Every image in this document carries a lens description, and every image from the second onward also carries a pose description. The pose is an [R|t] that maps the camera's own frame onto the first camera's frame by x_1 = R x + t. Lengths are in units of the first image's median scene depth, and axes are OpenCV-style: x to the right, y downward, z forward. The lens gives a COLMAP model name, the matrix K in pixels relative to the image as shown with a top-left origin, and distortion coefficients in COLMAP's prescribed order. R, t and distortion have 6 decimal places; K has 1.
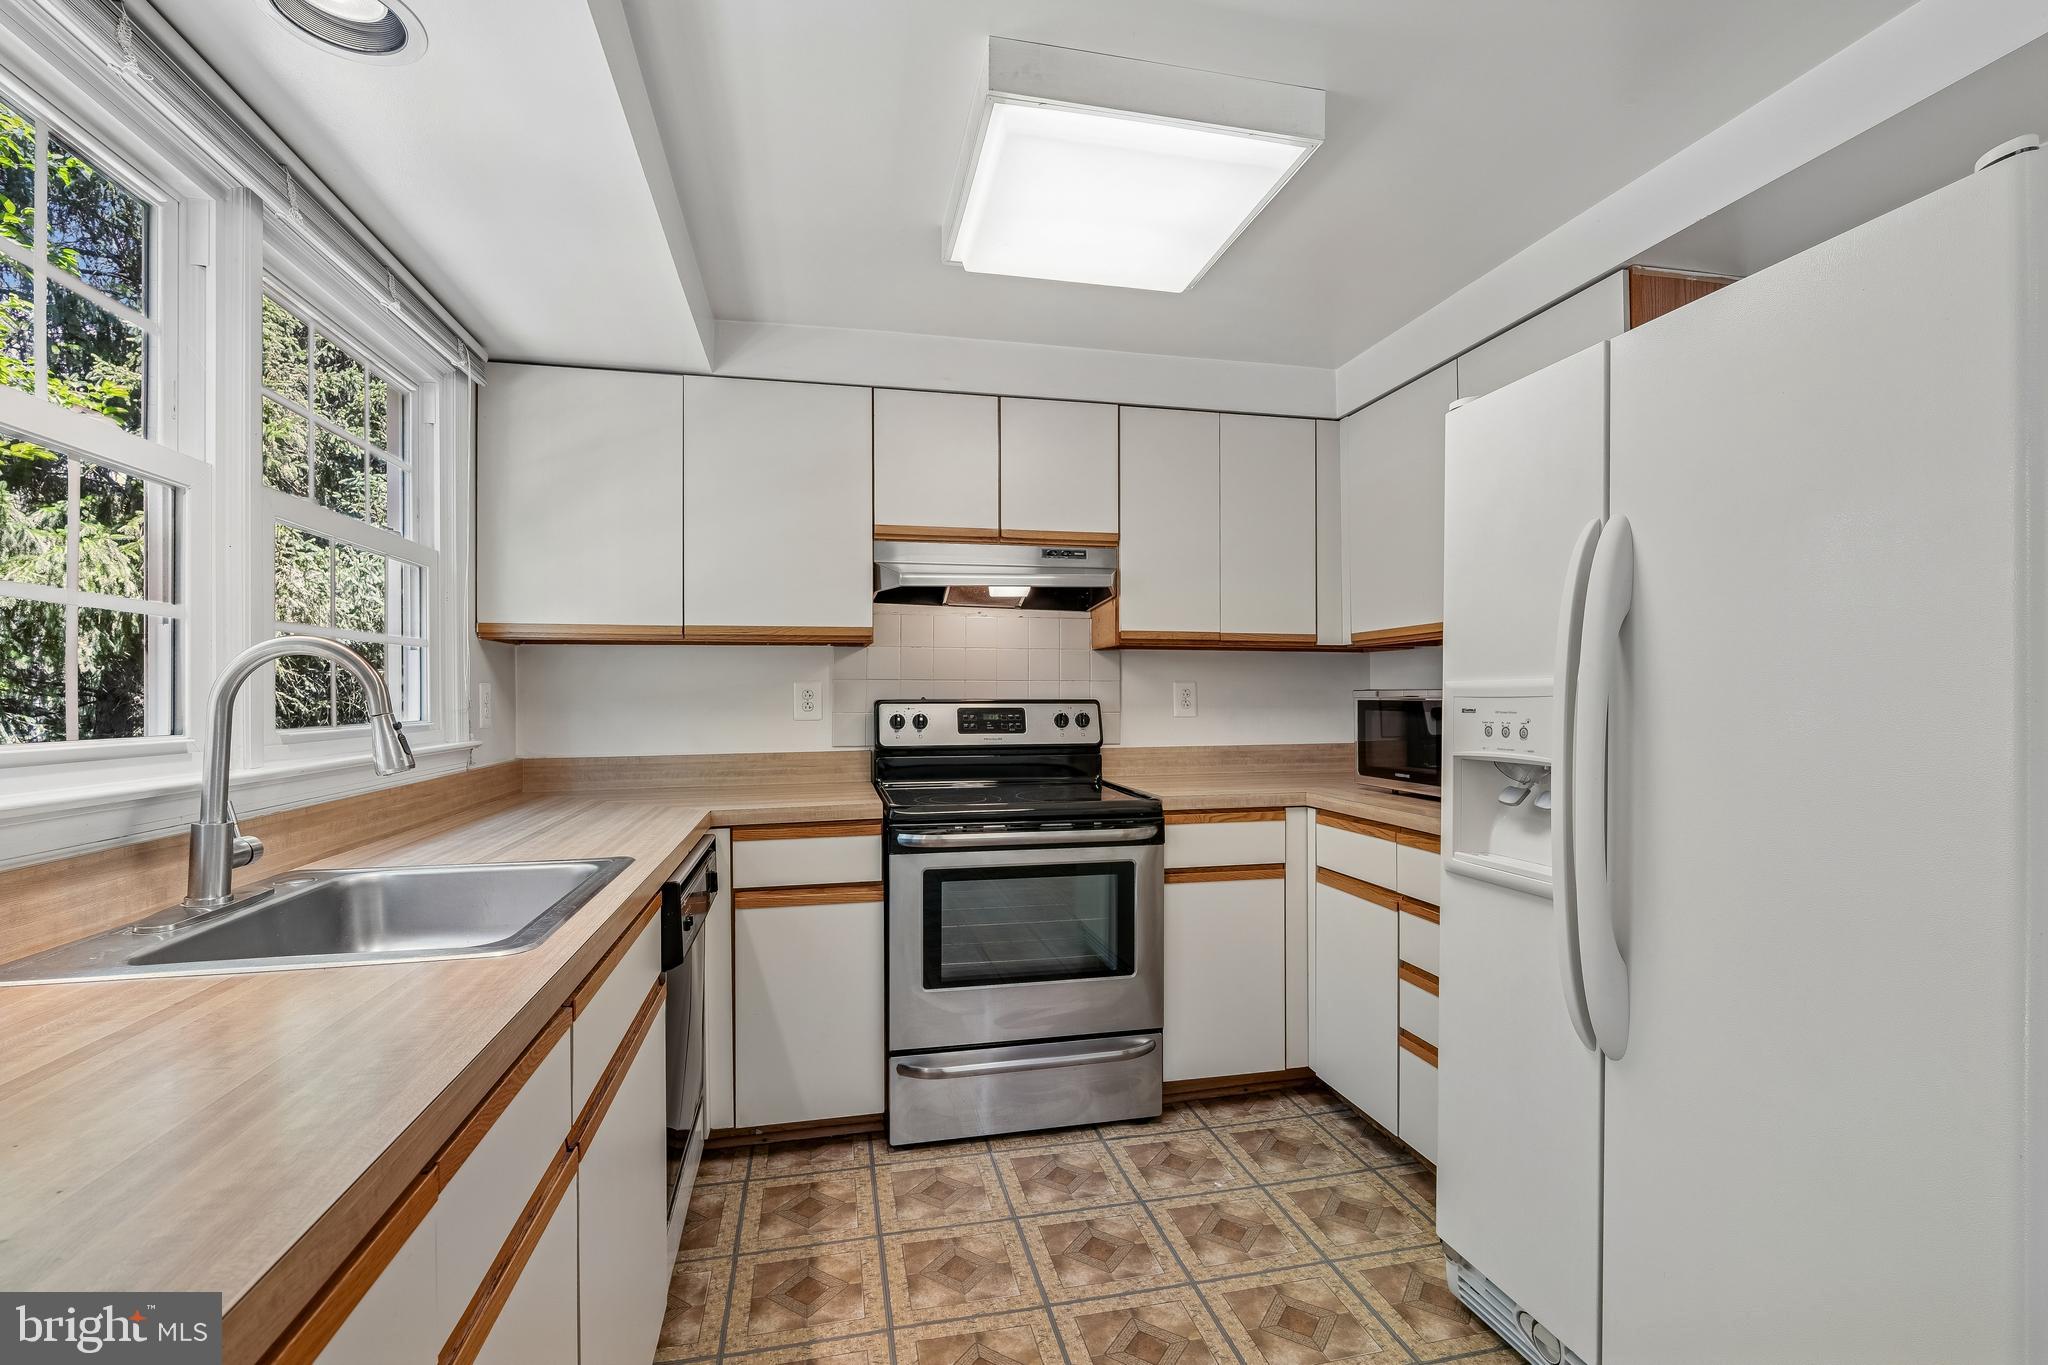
lens RADIAL K [[913.9, 0, 1016.9], [0, 913.9, 684.7], [0, 0, 1]] dist [-0.014709, 0.002319]
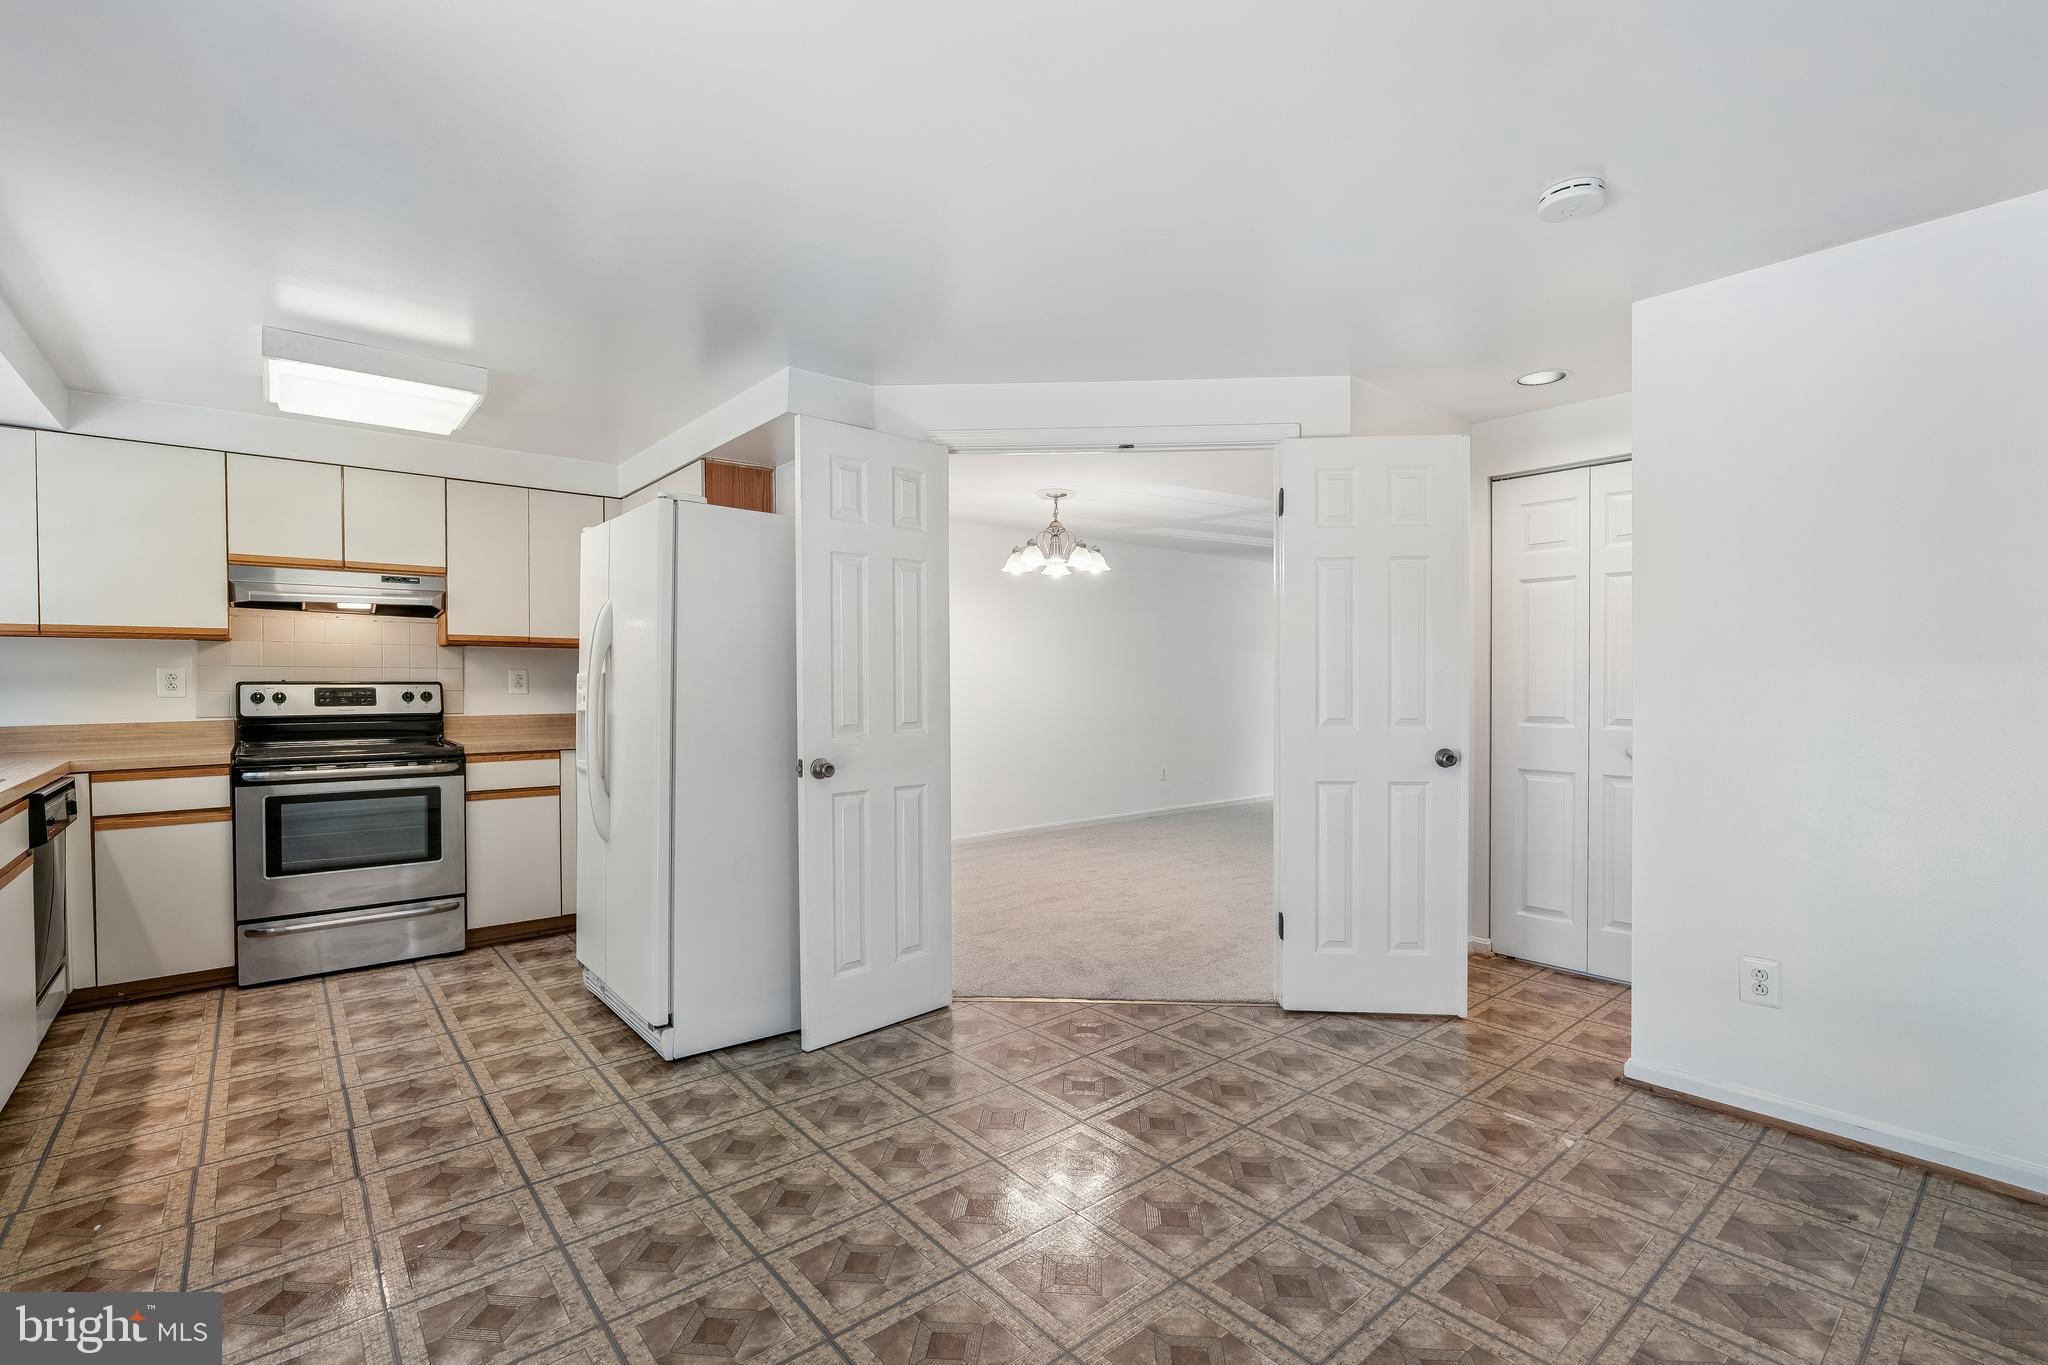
lens RADIAL K [[913.9, 0, 1031.6], [0, 913.9, 698.6], [0, 0, 1]] dist [-0.014709, 0.002319]
pose [[0.890657, -0.004359, 0.454655, 0.286245], [-0.010944, 0.999459, 0.031020, -0.012493], [-0.454544, -0.032604, 0.890128, -0.731284]]
